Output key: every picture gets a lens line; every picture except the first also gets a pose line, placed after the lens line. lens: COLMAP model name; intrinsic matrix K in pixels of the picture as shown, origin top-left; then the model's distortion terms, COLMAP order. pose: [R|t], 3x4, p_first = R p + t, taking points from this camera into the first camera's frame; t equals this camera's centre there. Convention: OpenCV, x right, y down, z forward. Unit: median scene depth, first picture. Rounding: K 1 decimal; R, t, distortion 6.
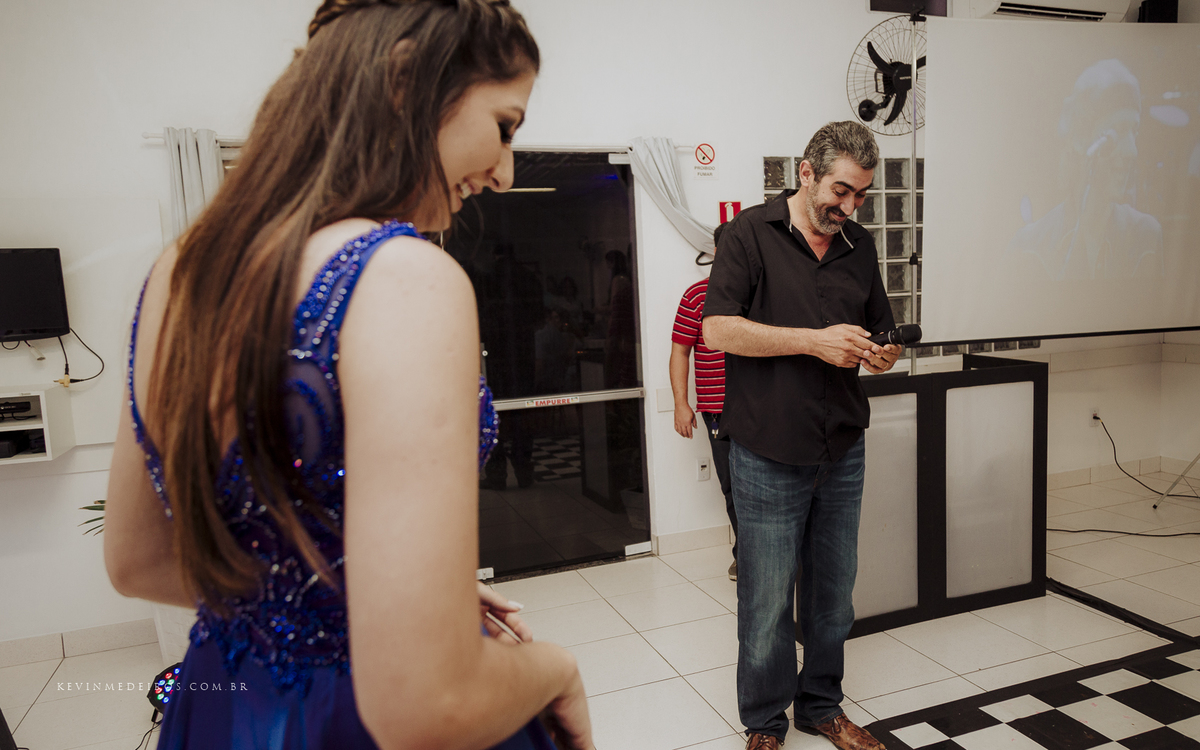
lens RADIAL K [[826.0, 0, 631.3], [0, 826.0, 381.5], [0, 0, 1]] dist [0.020854, 0.003715]
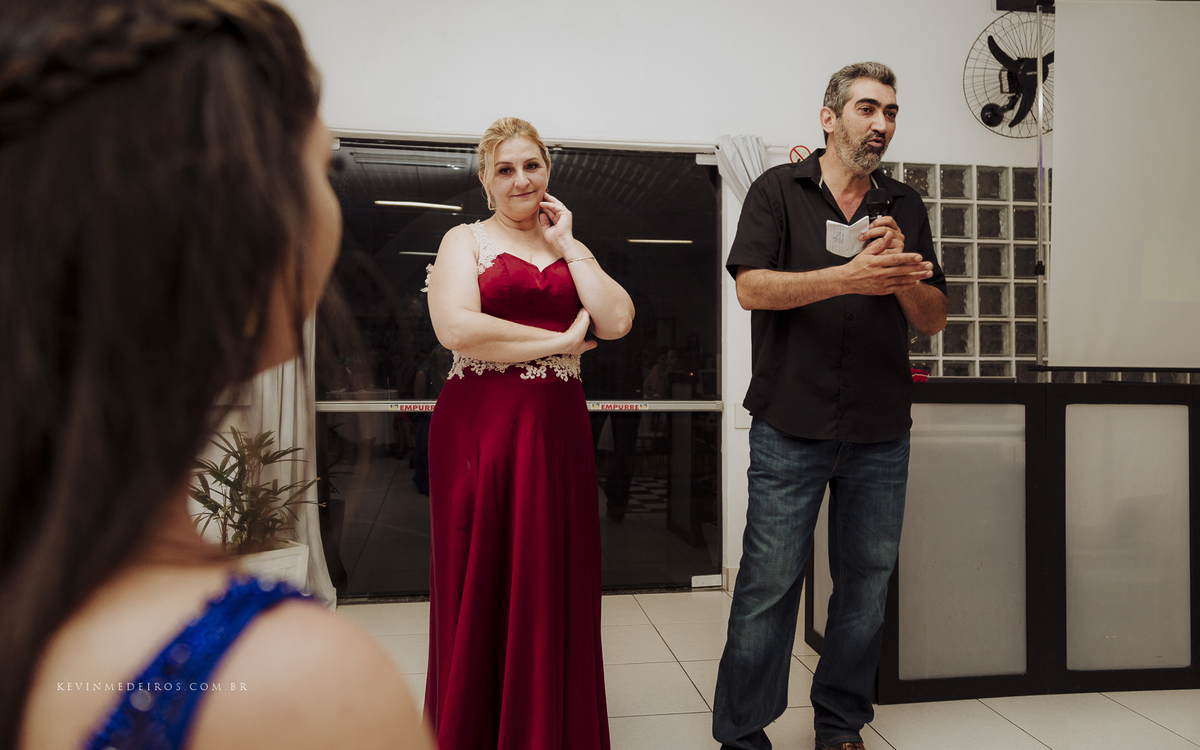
lens RADIAL K [[826.0, 0, 604.2], [0, 826.0, 337.7], [0, 0, 1]] dist [0.020854, 0.003715]
pose [[0.975580, 0.046221, -0.214727, 0.083001], [-0.074719, 0.989141, -0.126558, 0.064809], [0.206545, 0.139512, 0.968440, 0.071508]]
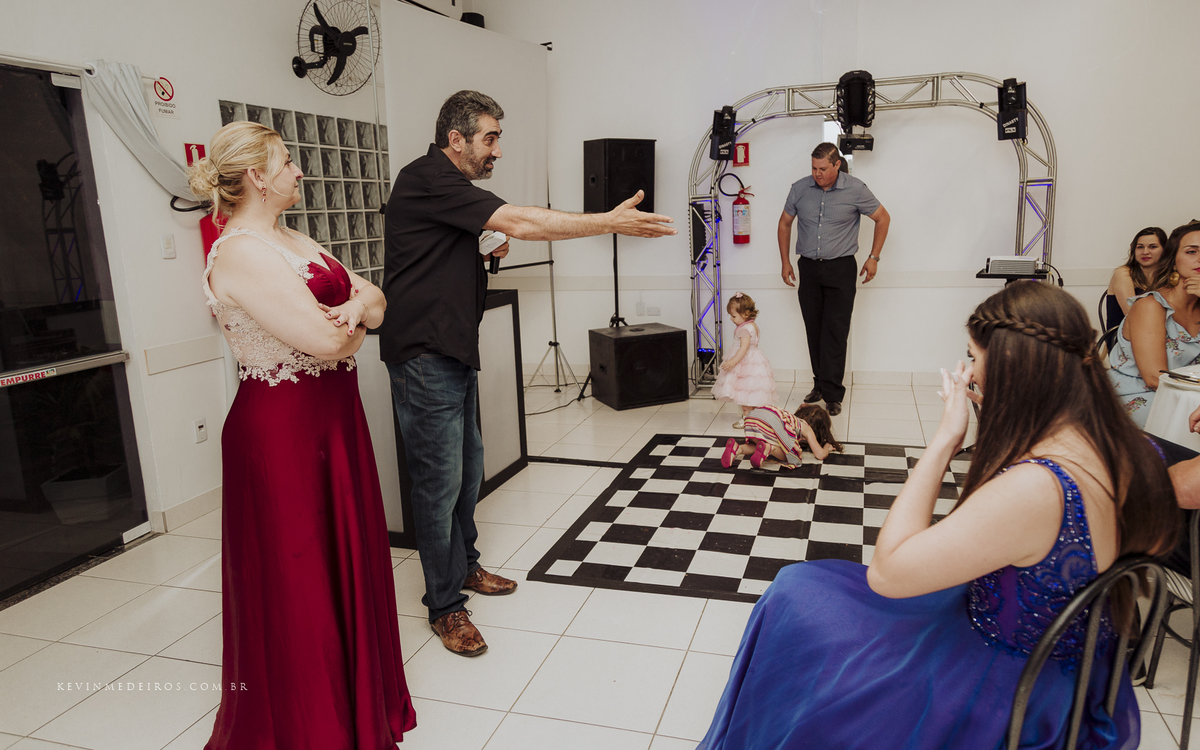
lens RADIAL K [[826.0, 0, 606.4], [0, 826.0, 367.5], [0, 0, 1]] dist [0.020854, 0.003715]
pose [[0.629297, -0.124633, 0.767106, -0.347650], [0.098990, 0.991872, 0.079944, 0.005768], [-0.770835, 0.025627, 0.636520, 0.043624]]
